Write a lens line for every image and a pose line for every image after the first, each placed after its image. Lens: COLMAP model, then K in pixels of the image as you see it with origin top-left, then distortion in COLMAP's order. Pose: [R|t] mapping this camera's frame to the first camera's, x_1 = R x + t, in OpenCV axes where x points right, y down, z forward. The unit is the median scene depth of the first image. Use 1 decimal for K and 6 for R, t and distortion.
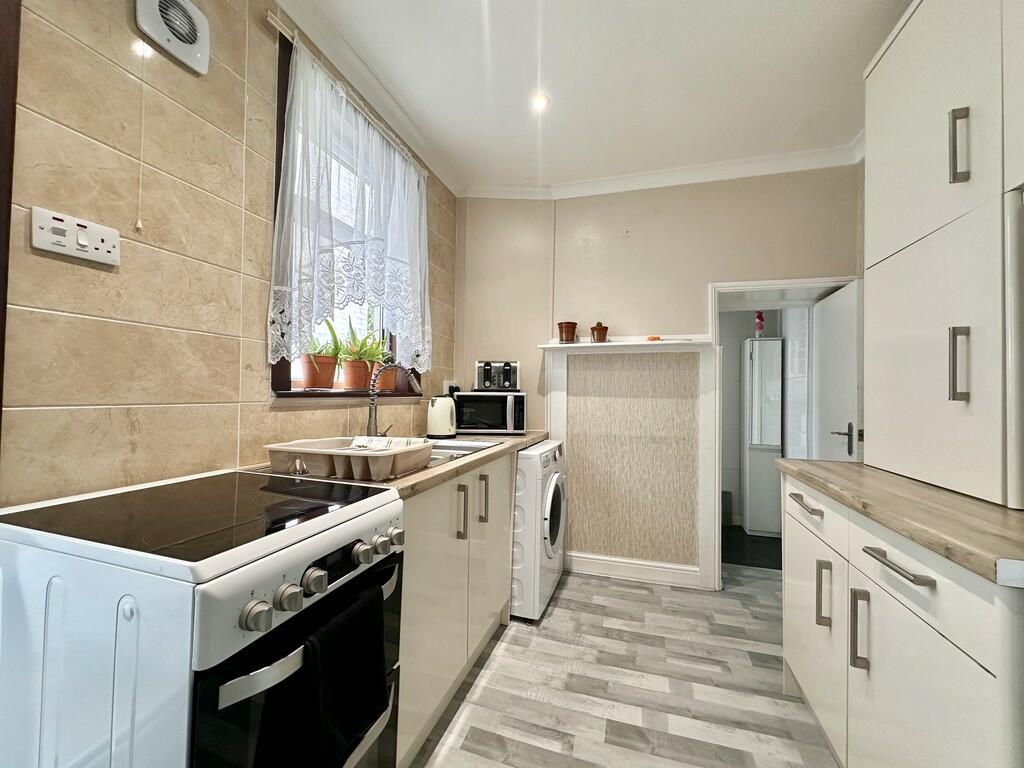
lens RADIAL K [[410.0, 0, 513.2], [0, 410.0, 384.6], [0, 0, 1]] dist [-0.002416, -0.000124]
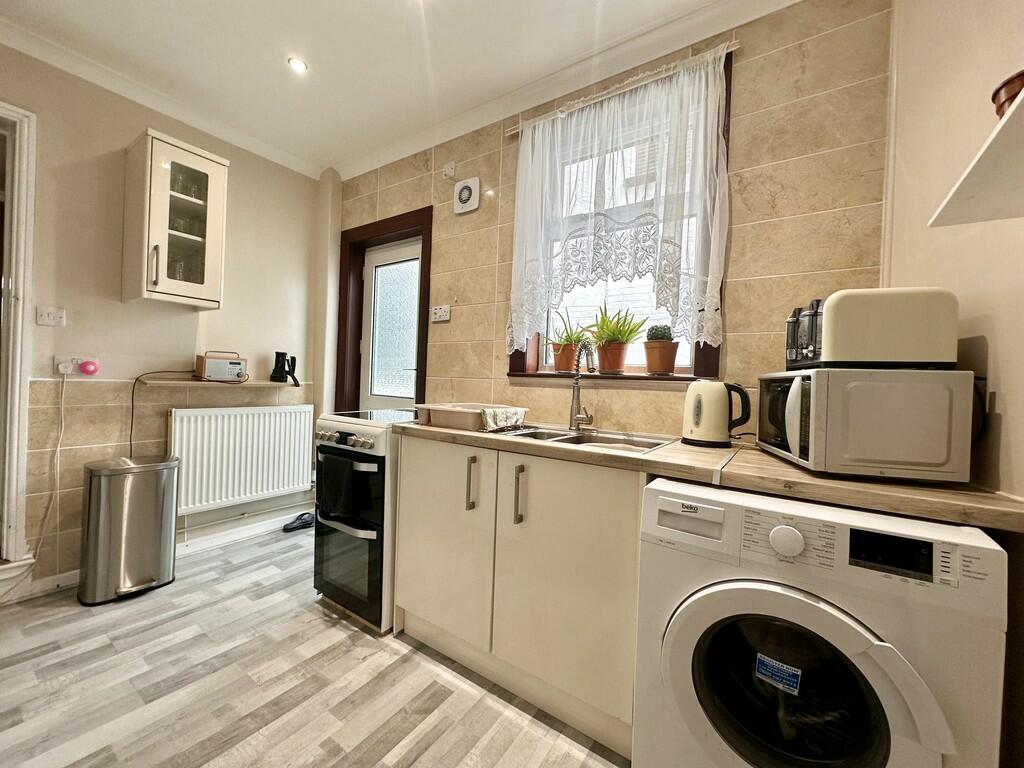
lens RADIAL K [[410.0, 0, 515.1], [0, 410.0, 383.5], [0, 0, 1]] dist [-0.002416, -0.000124]
pose [[-0.286545, -0.011129, -0.958002, 0.855653], [-0.015629, 0.999854, -0.006941, 0.066598], [0.957939, 0.012984, -0.286677, 1.447882]]
